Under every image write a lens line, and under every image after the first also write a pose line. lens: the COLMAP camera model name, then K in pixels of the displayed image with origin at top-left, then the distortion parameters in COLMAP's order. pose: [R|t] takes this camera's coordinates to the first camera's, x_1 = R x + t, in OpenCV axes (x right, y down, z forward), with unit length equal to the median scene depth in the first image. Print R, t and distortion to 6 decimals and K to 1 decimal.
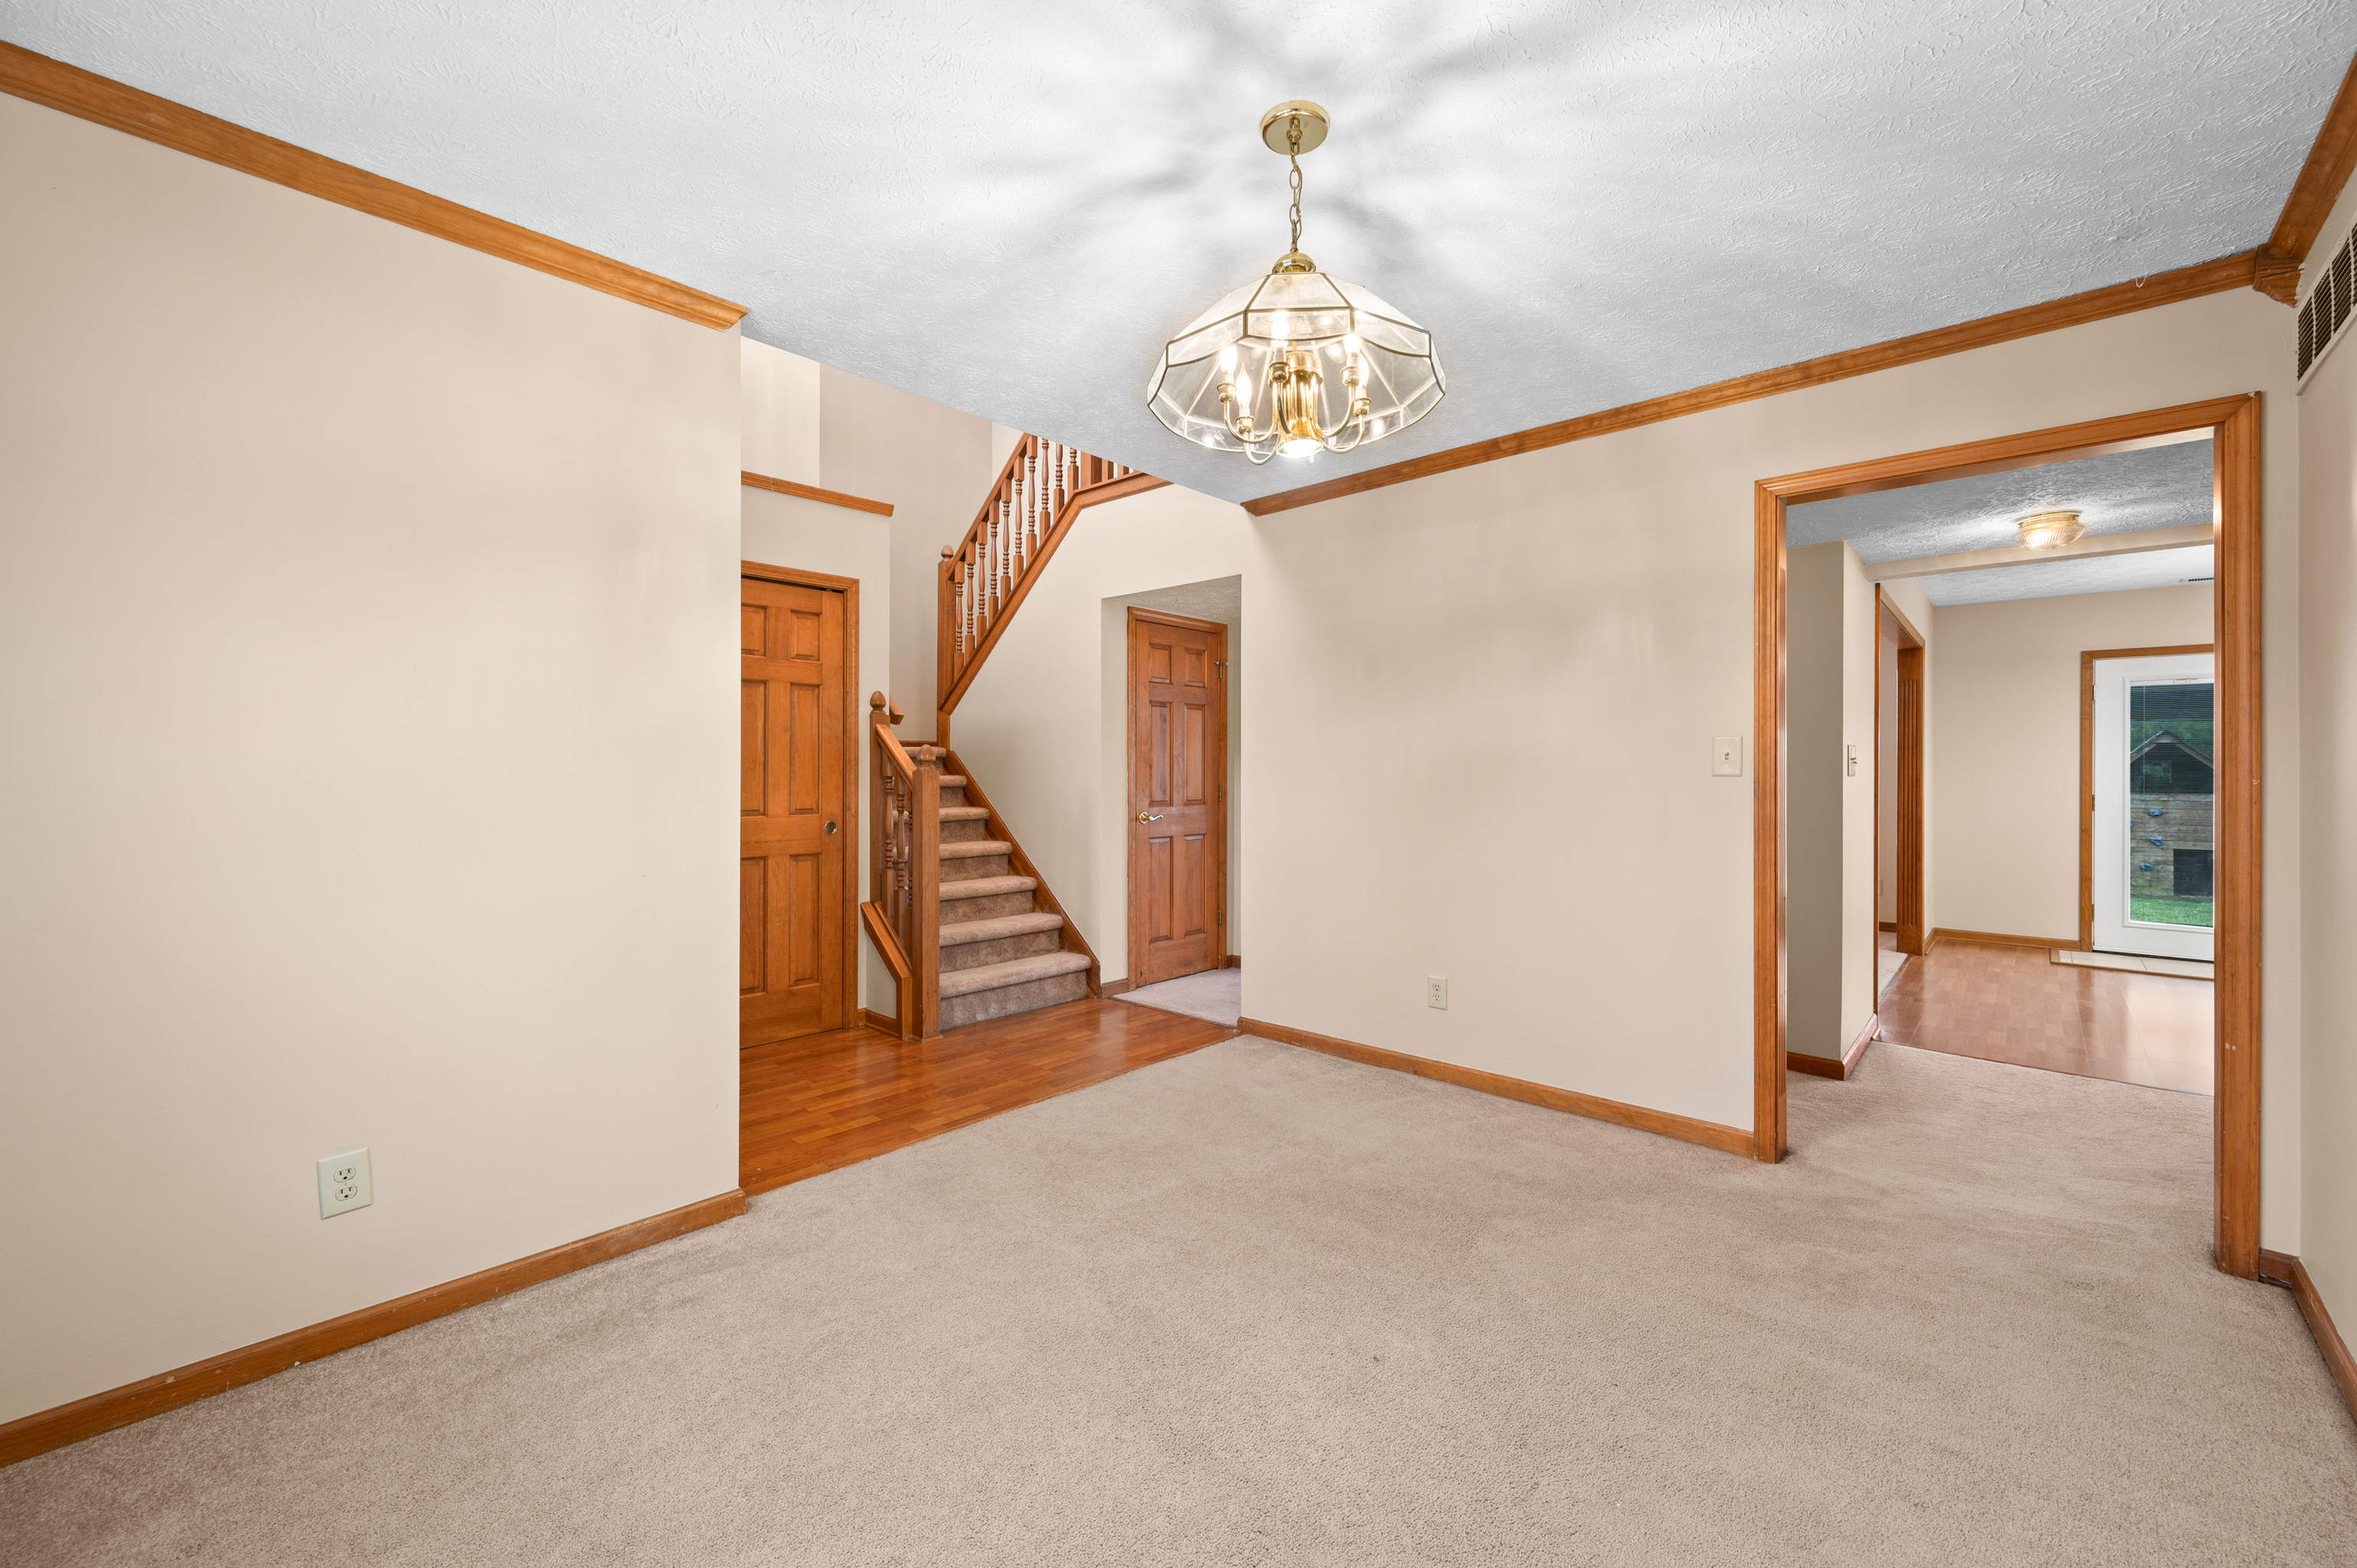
lens RADIAL K [[930.6, 0, 1190.1], [0, 930.6, 770.1], [0, 0, 1]] dist [-0.001183, -0.000135]
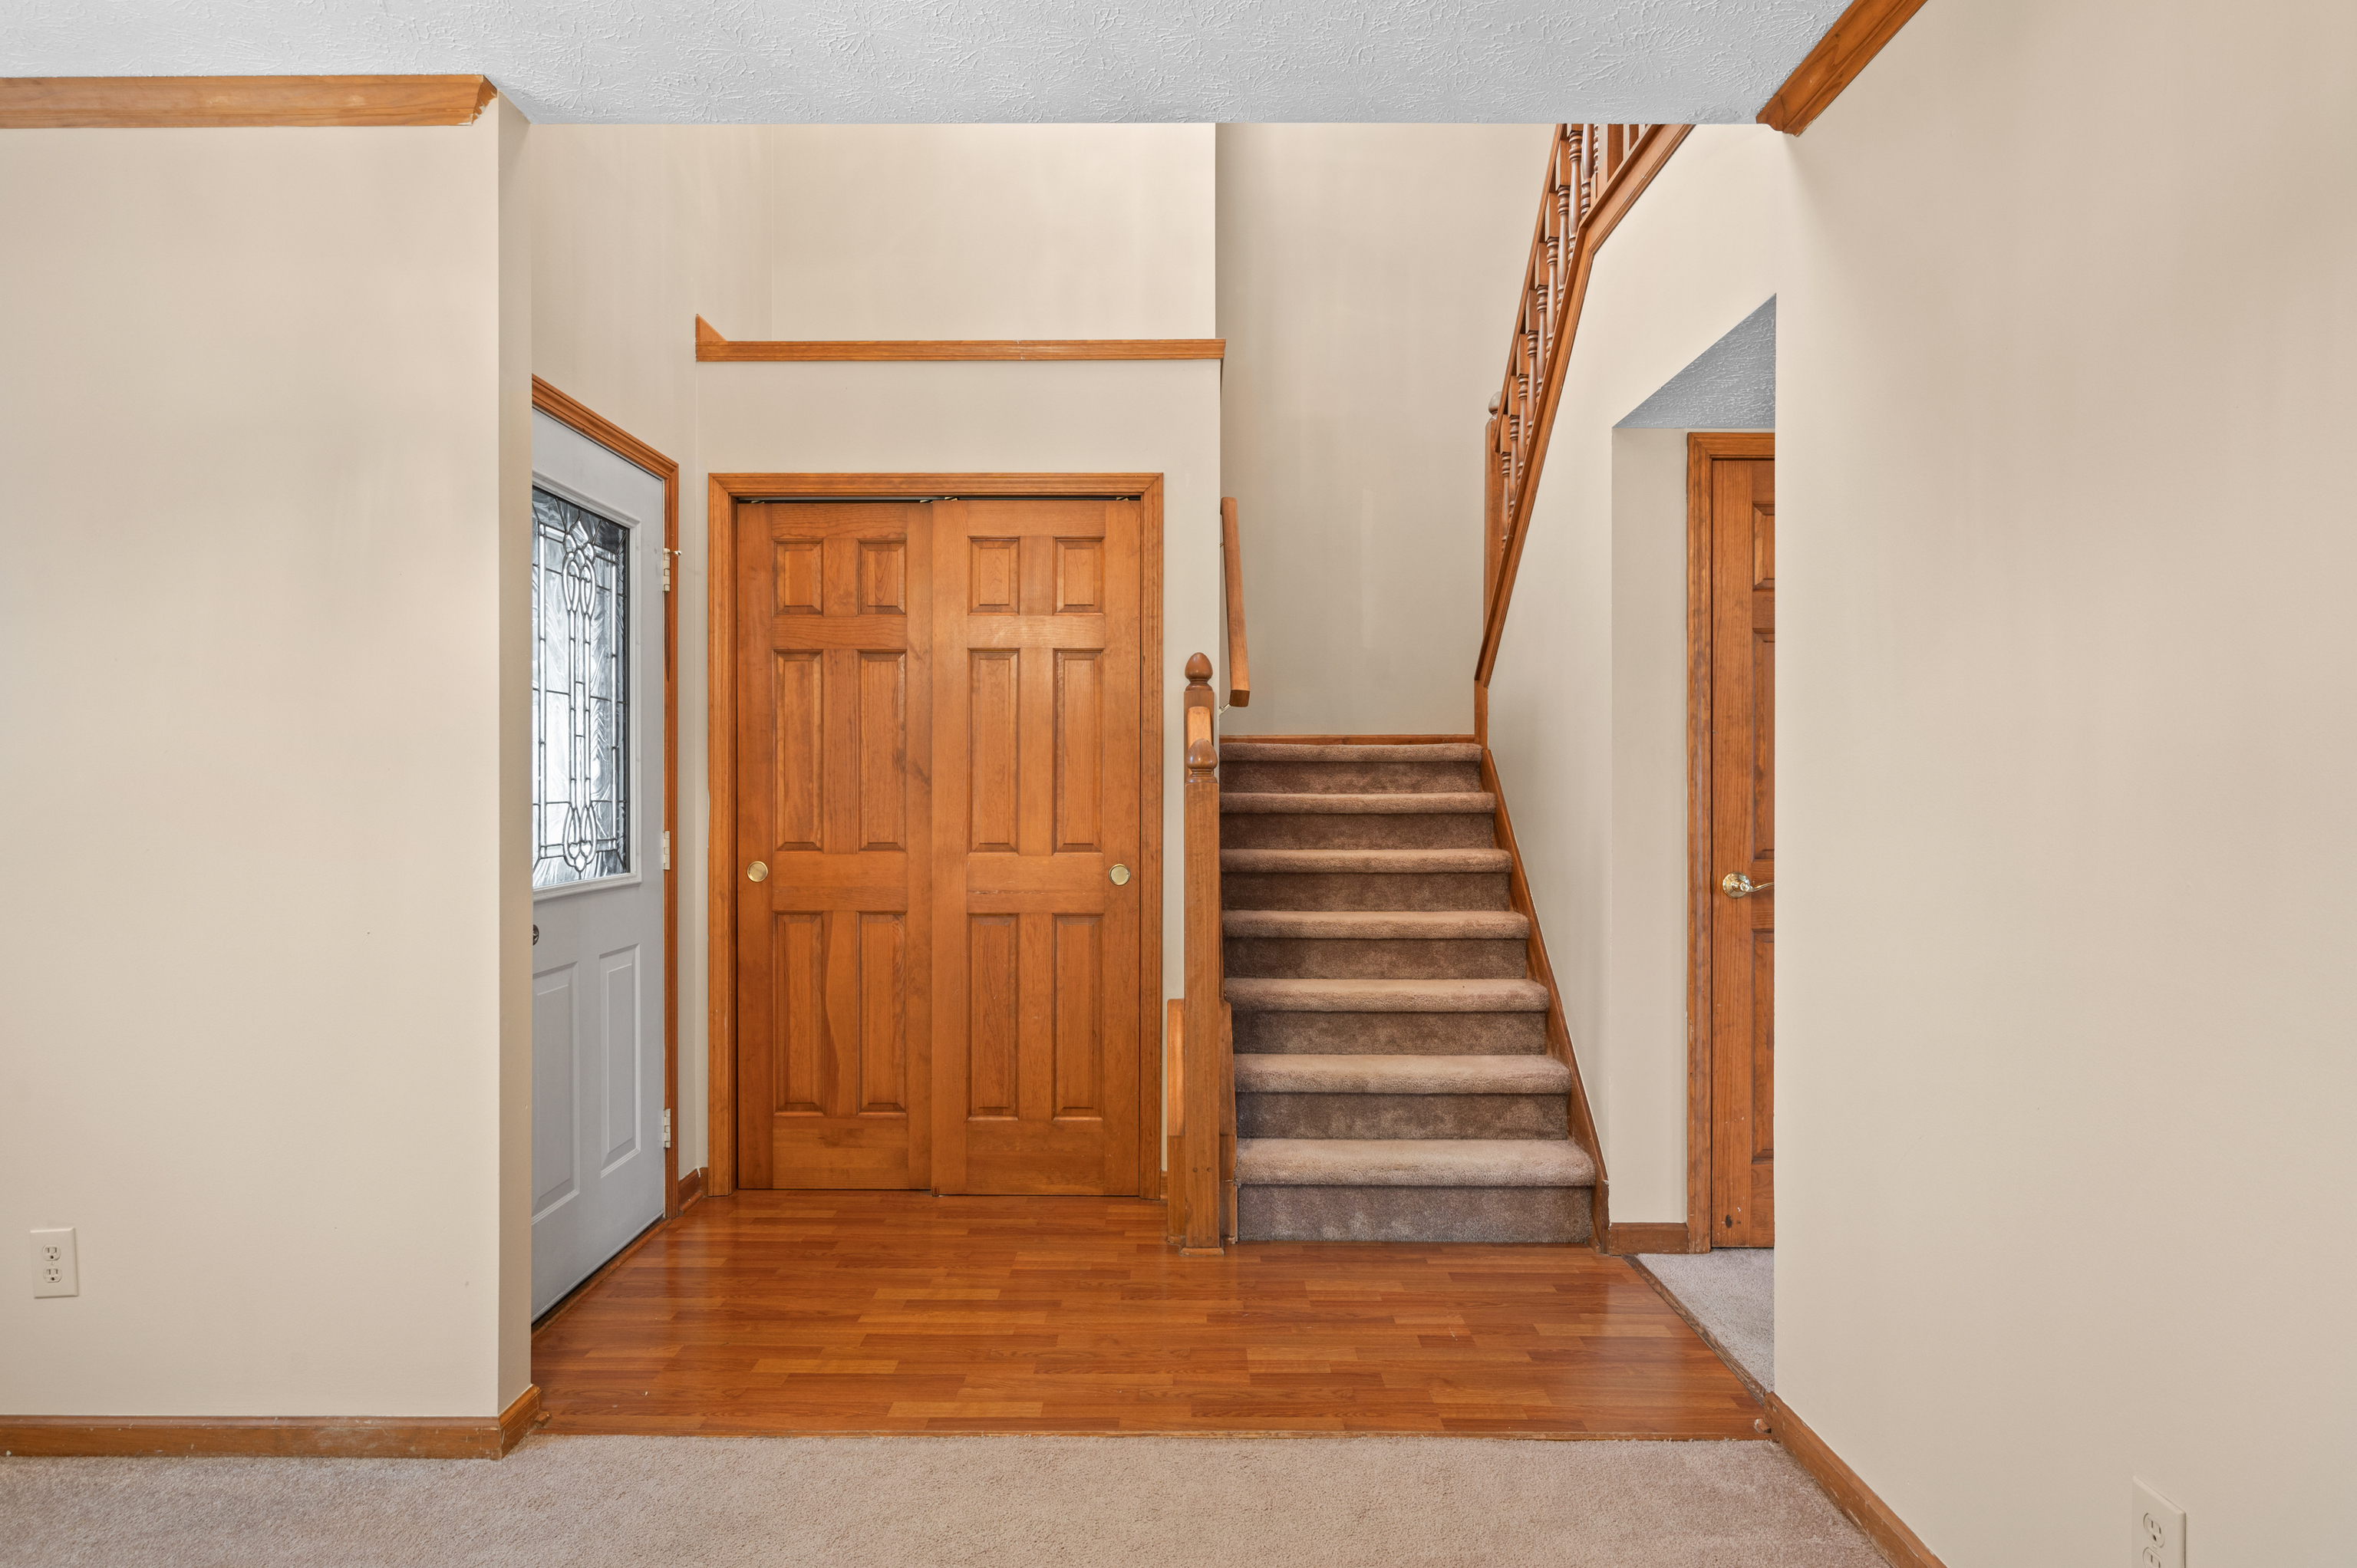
lens RADIAL K [[1341.9, 0, 1175.9], [0, 1341.9, 788.7], [0, 0, 1]] dist [-0.001460, 0.000990]
pose [[0.666095, 0.001757, -0.745865, 0.320401], [0.001320, 0.999993, 0.003535, 0.000442], [0.745866, -0.003339, 0.666088, 0.426628]]
